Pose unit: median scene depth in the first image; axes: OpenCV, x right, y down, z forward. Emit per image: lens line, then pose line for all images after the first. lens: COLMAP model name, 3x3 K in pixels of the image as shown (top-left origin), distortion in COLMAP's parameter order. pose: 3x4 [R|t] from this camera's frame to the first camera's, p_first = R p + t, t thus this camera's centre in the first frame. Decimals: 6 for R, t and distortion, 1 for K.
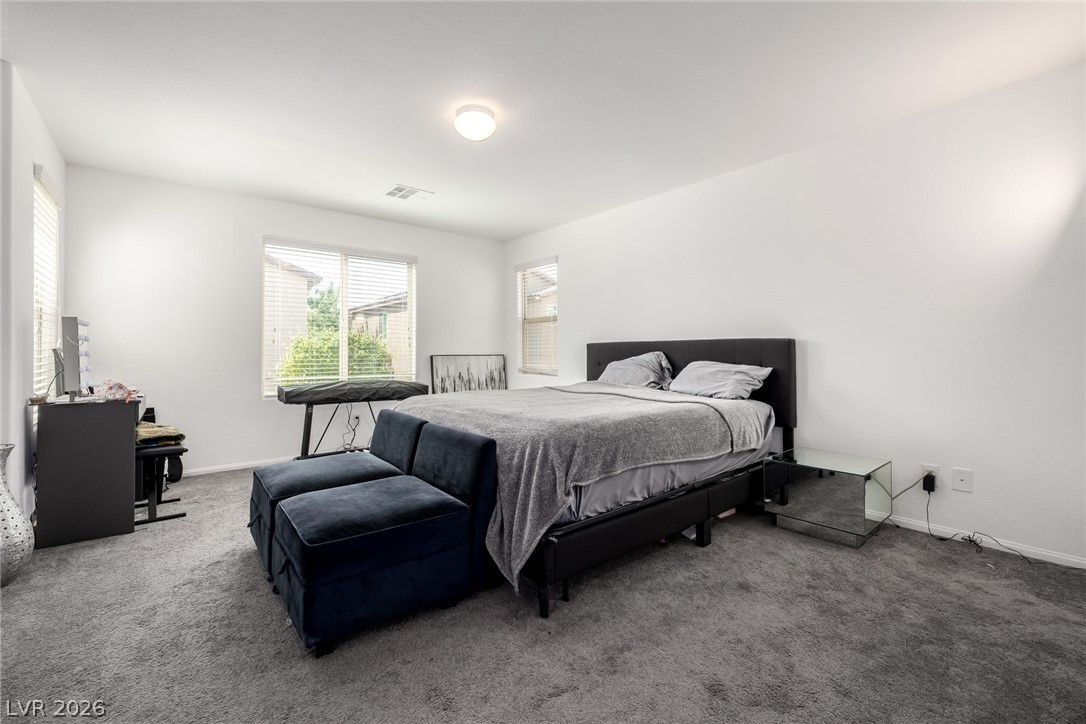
lens RADIAL K [[458.9, 0, 536.7], [0, 458.9, 354.9], [0, 0, 1]] dist [0.001648, 0.000098]
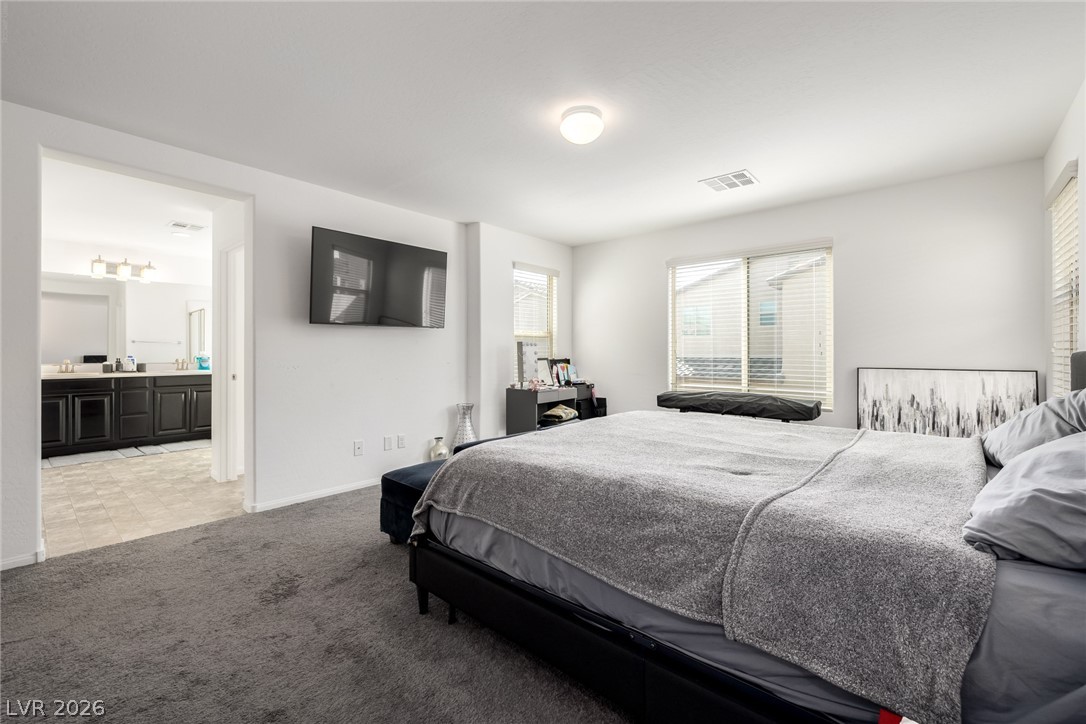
lens RADIAL K [[458.9, 0, 536.7], [0, 458.9, 354.9], [0, 0, 1]] dist [0.001648, 0.000098]
pose [[0.161079, 0.003258, -0.986936, 0.400196], [-0.007028, 0.999973, 0.002154, -0.017155], [0.986917, 0.006589, 0.161097, 0.382943]]
